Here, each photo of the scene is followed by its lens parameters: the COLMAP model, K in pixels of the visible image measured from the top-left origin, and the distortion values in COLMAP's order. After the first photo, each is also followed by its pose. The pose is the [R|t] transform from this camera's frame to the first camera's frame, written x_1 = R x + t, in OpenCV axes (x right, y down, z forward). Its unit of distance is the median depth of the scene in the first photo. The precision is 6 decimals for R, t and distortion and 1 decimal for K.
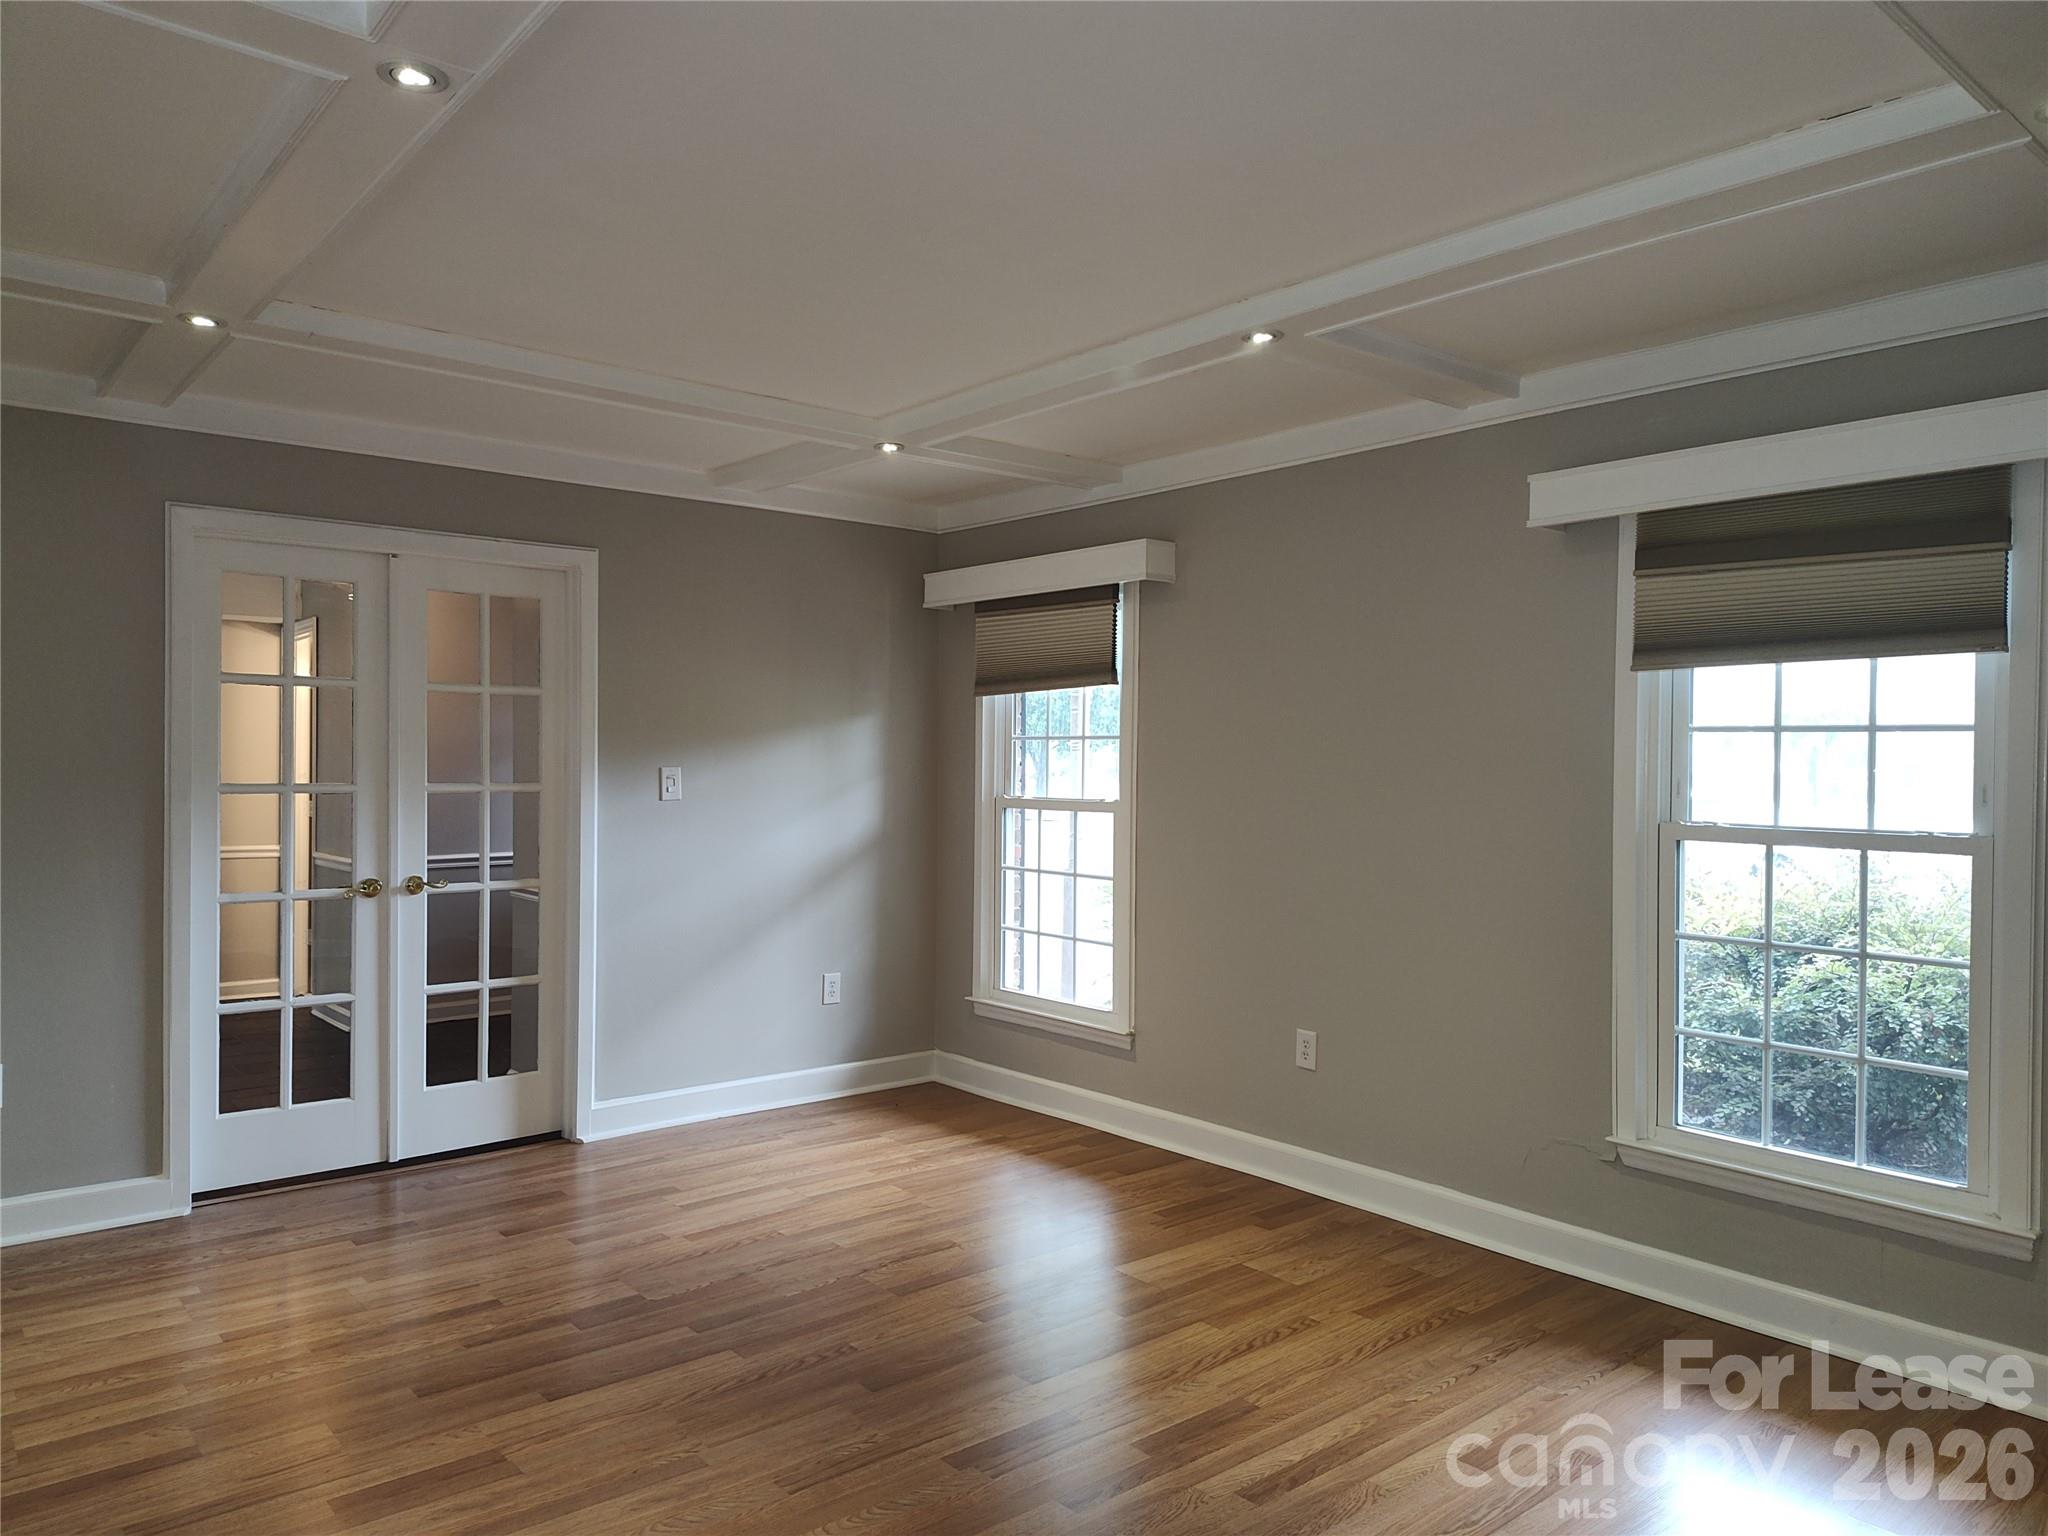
lens RADIAL K [[1385.7, 0, 1022.9], [0, 1385.7, 762.6], [0, 0, 1]] dist [0.039959, -0.044847]
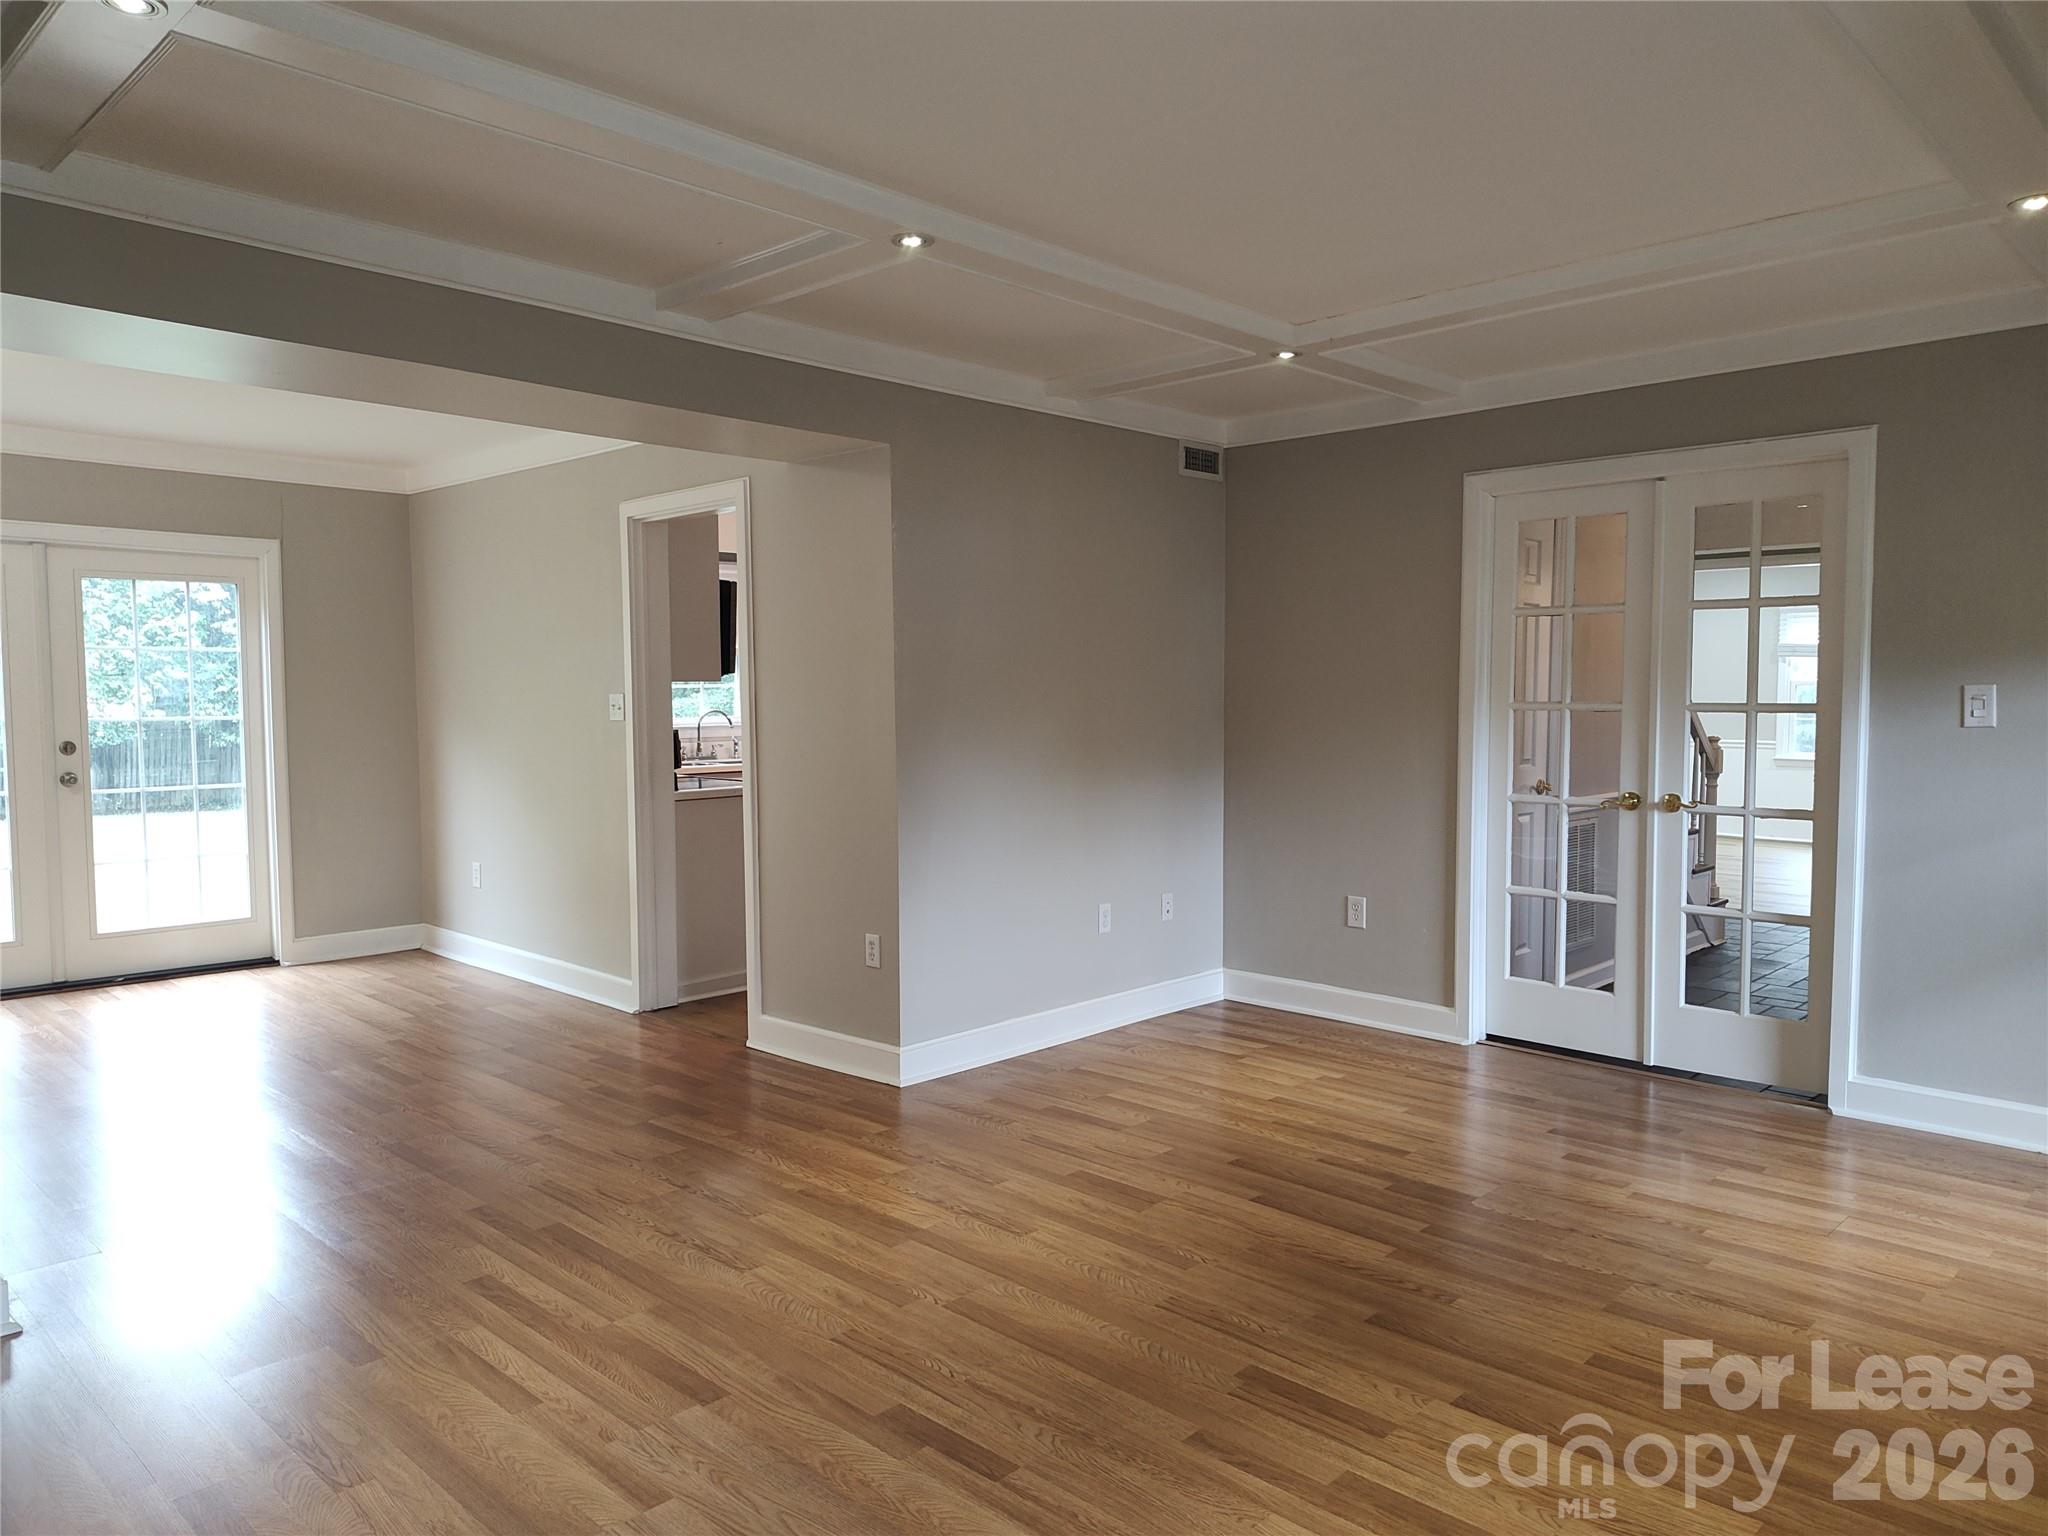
lens RADIAL K [[1385.7, 0, 1031.1], [0, 1385.7, 772.4], [0, 0, 1]] dist [0.039959, -0.044847]
pose [[0.101091, 0.051305, -0.993553, 0.615078], [0.001380, 0.998661, 0.051709, 0.014638], [0.994876, -0.006599, 0.100885, 0.509027]]
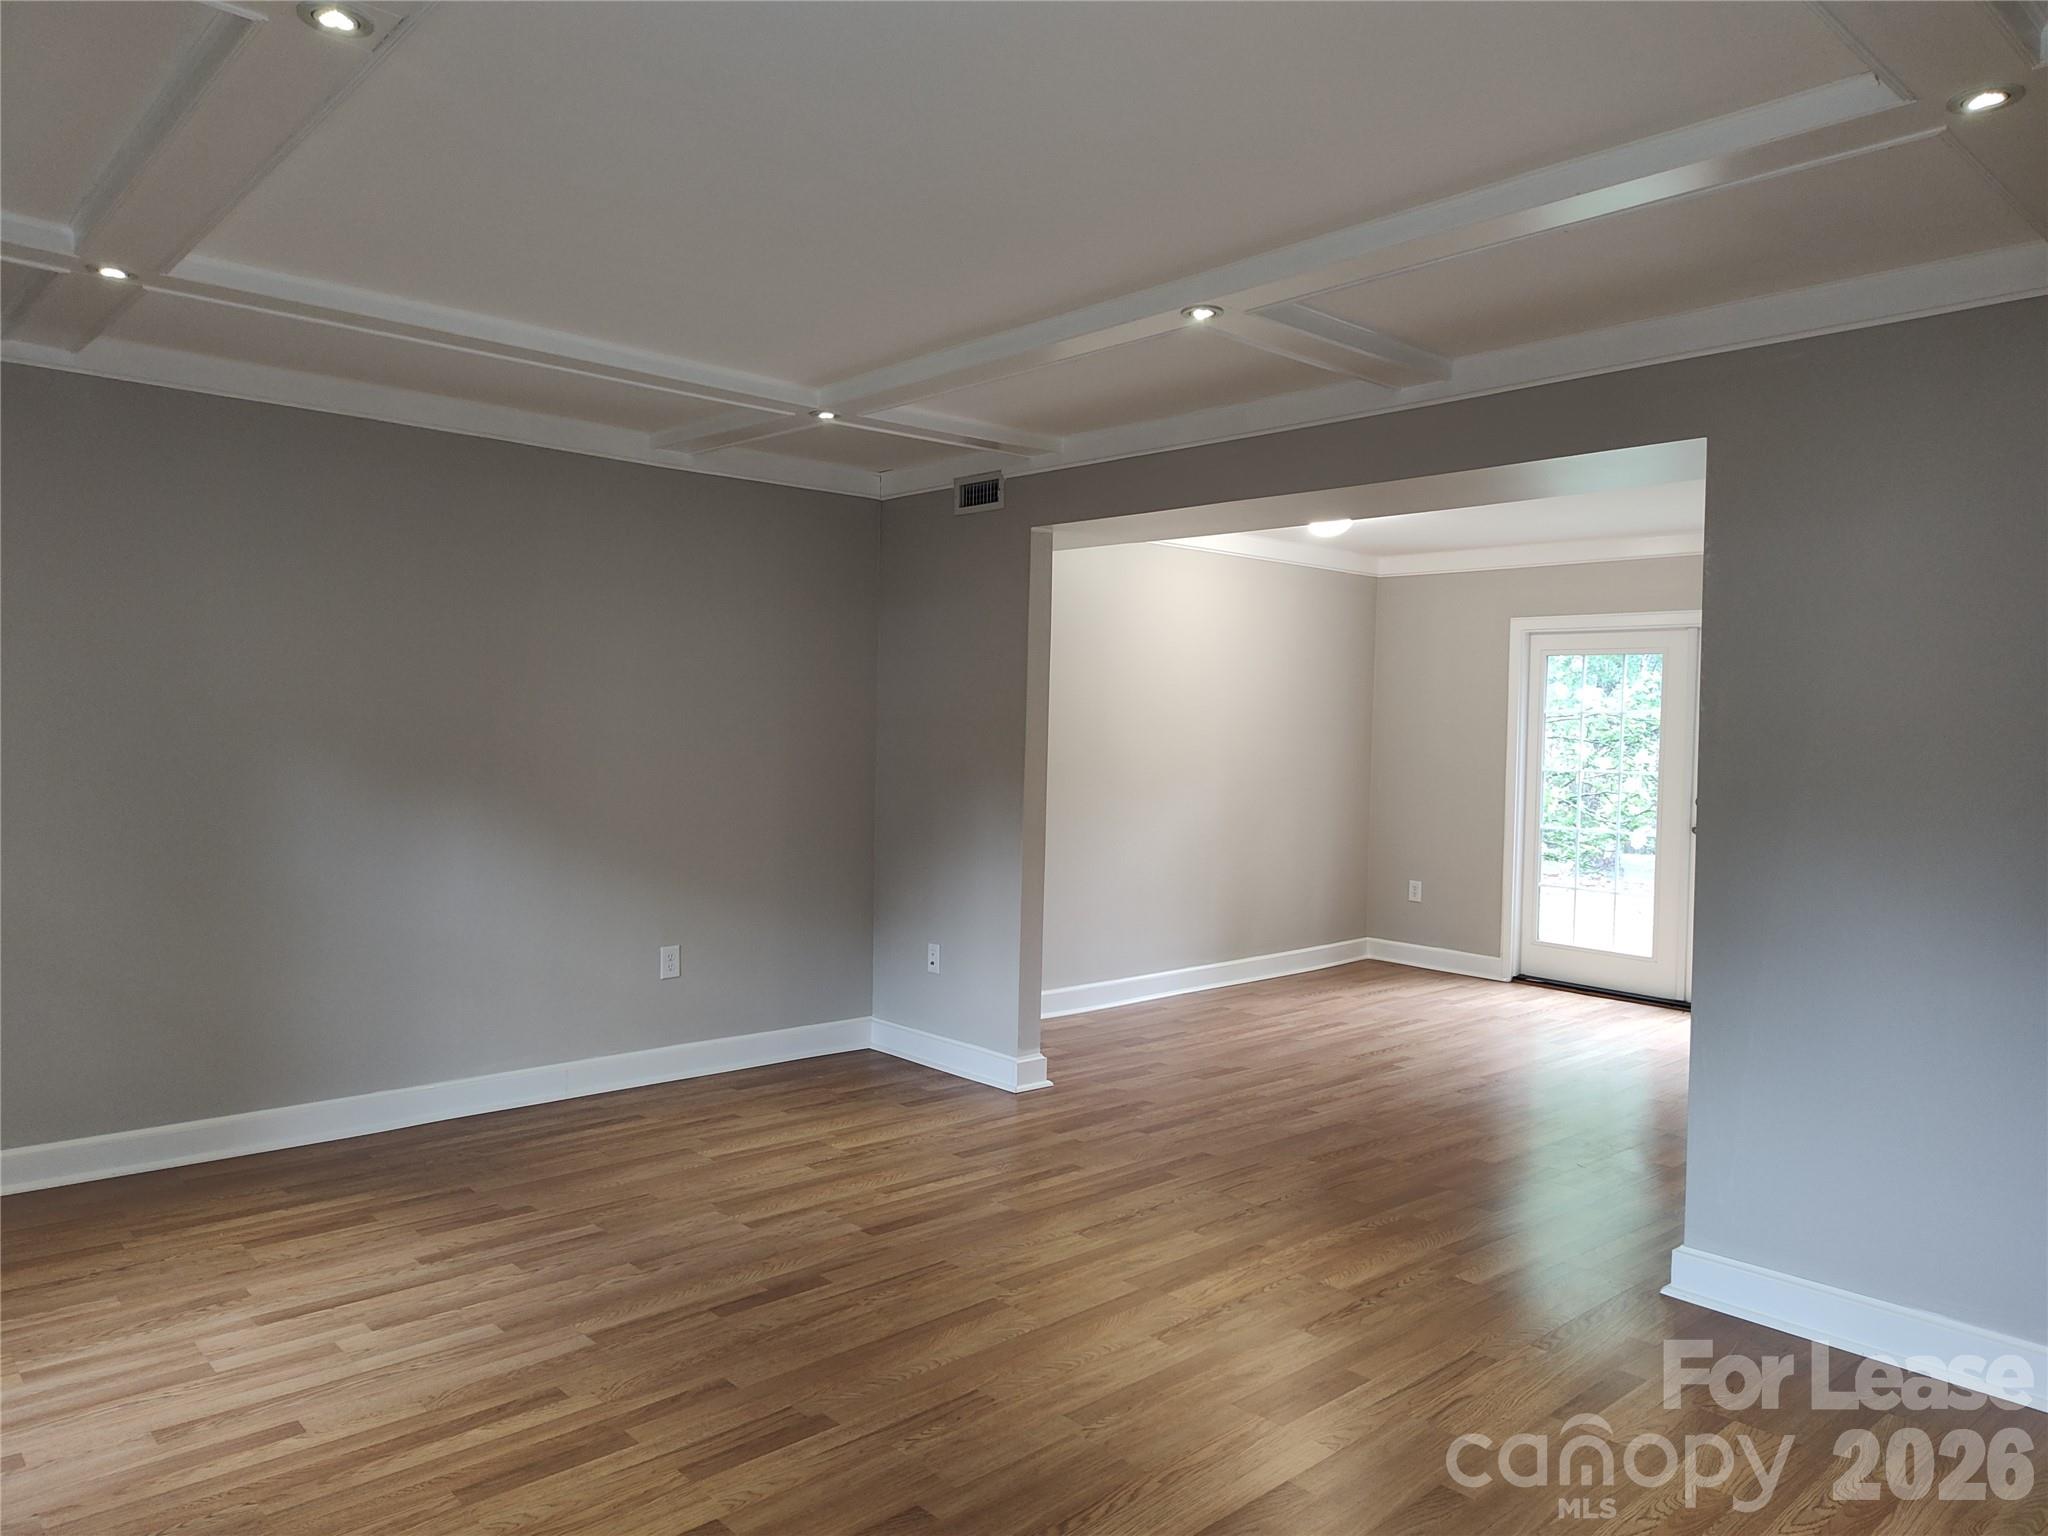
lens RADIAL K [[1385.7, 0, 1015.1], [0, 1385.7, 764.5], [0, 0, 1]] dist [0.039959, -0.044847]
pose [[-0.998798, -0.028239, -0.040070, -0.089997], [-0.029519, 0.999060, 0.031730, -0.008523], [0.039136, 0.032874, -0.998693, 1.363729]]
